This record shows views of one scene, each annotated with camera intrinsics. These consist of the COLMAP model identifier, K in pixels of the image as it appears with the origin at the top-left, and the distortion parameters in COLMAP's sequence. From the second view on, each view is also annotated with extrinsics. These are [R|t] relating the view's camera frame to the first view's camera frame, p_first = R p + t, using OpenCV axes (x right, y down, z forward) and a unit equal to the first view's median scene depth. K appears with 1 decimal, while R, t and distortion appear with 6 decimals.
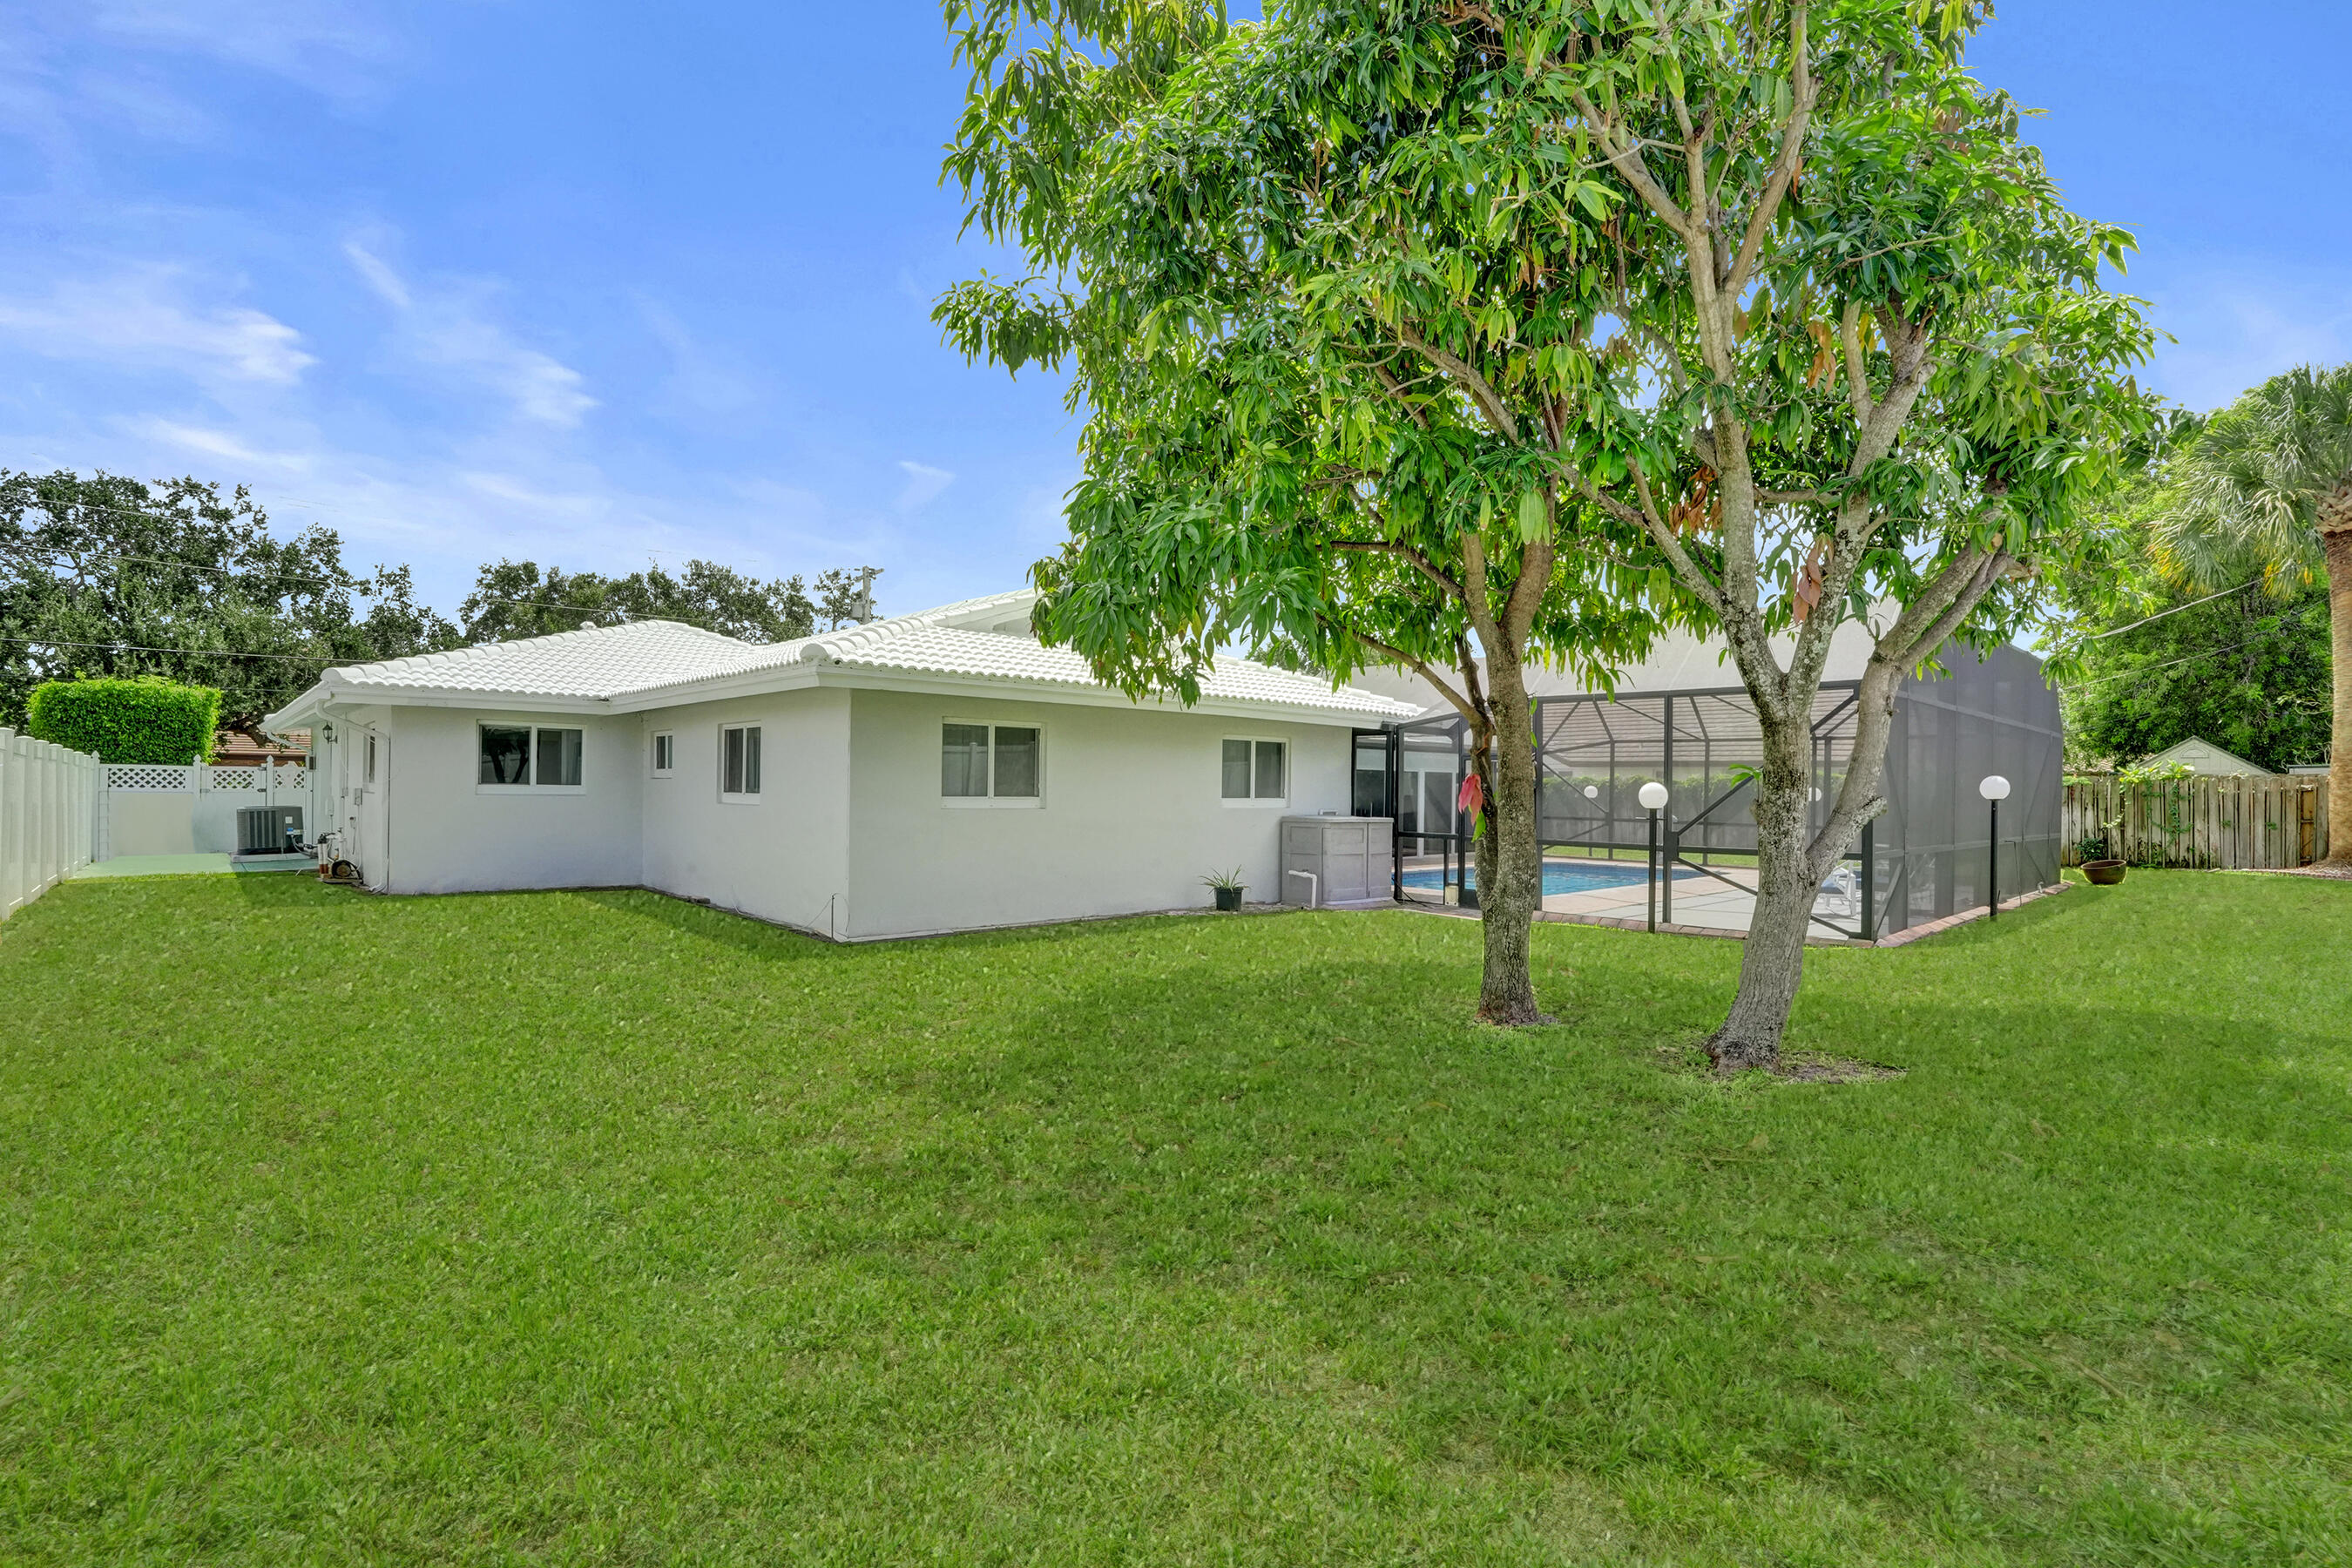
lens RADIAL K [[1092.1, 0, 1170.7], [0, 1092.1, 786.8], [0, 0, 1]] dist [-0.069656, 0.029816]
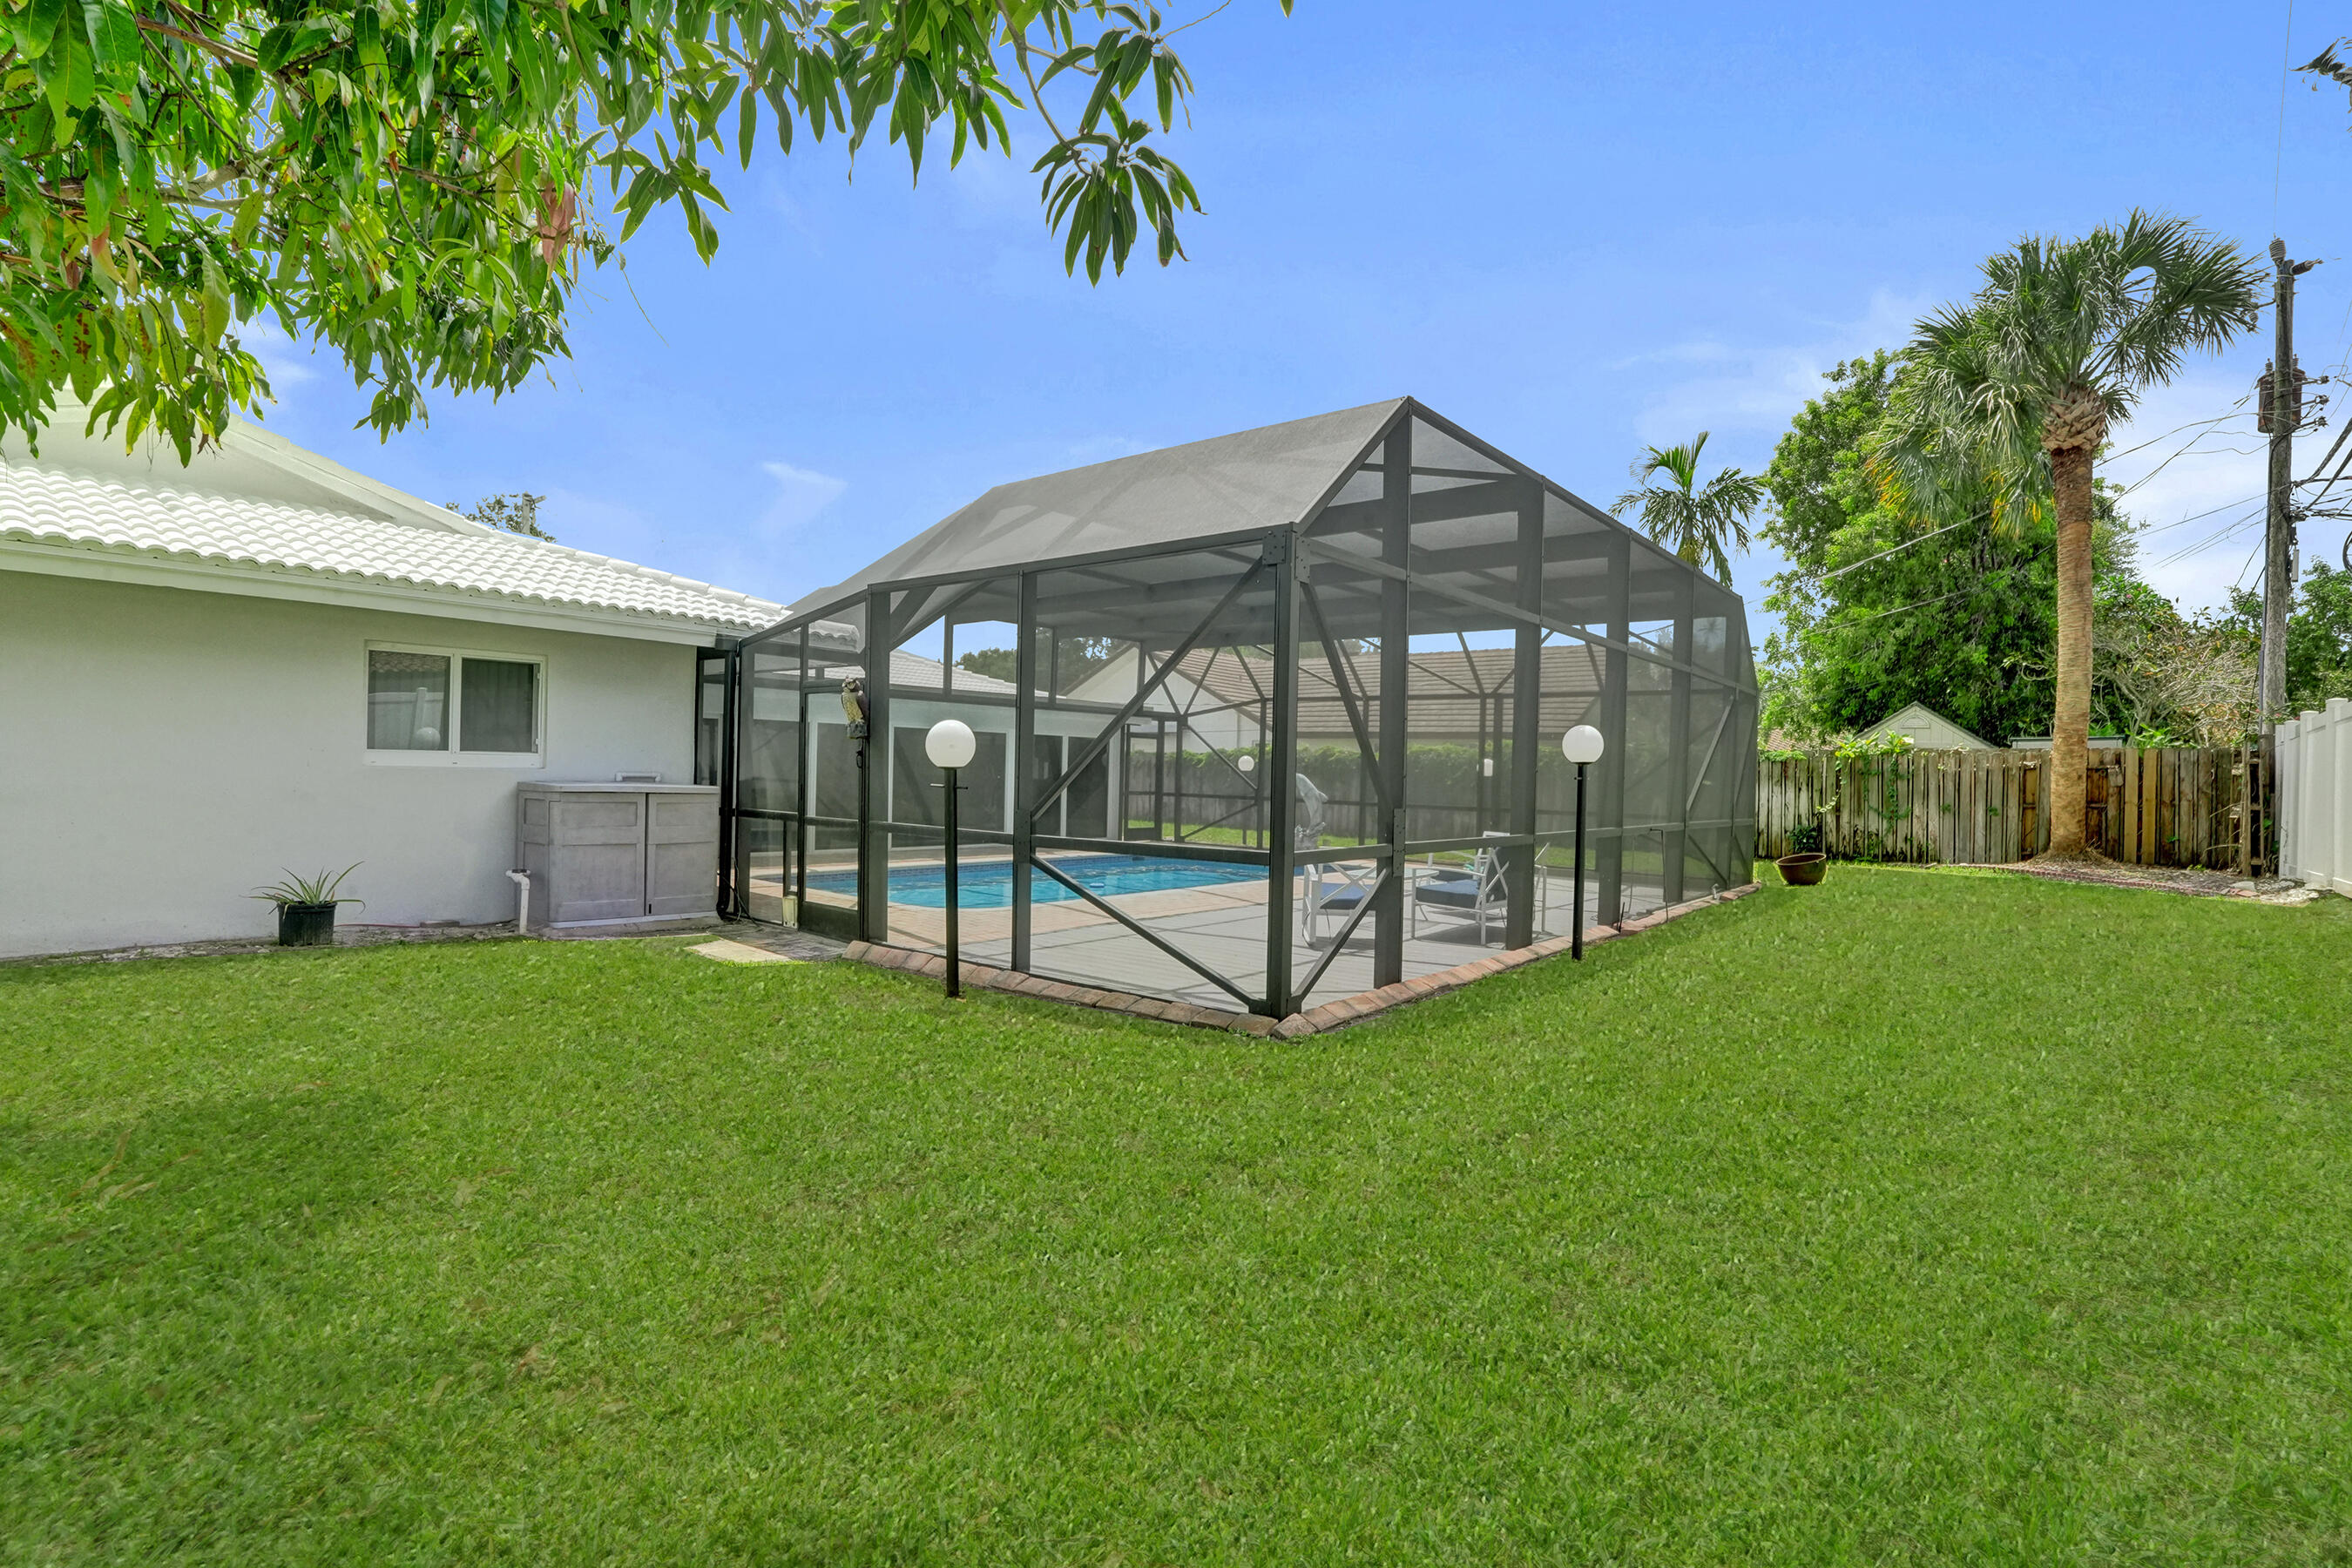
lens RADIAL K [[1130.5, 0, 1178.5], [0, 1130.5, 777.3], [0, 0, 1]] dist [-0.078560, 0.052308]
pose [[0.987429, 0.010483, 0.157716, 0.276122], [-0.011911, 0.999896, 0.008118, 0.011201], [-0.157615, -0.009894, 0.987451, 0.242182]]
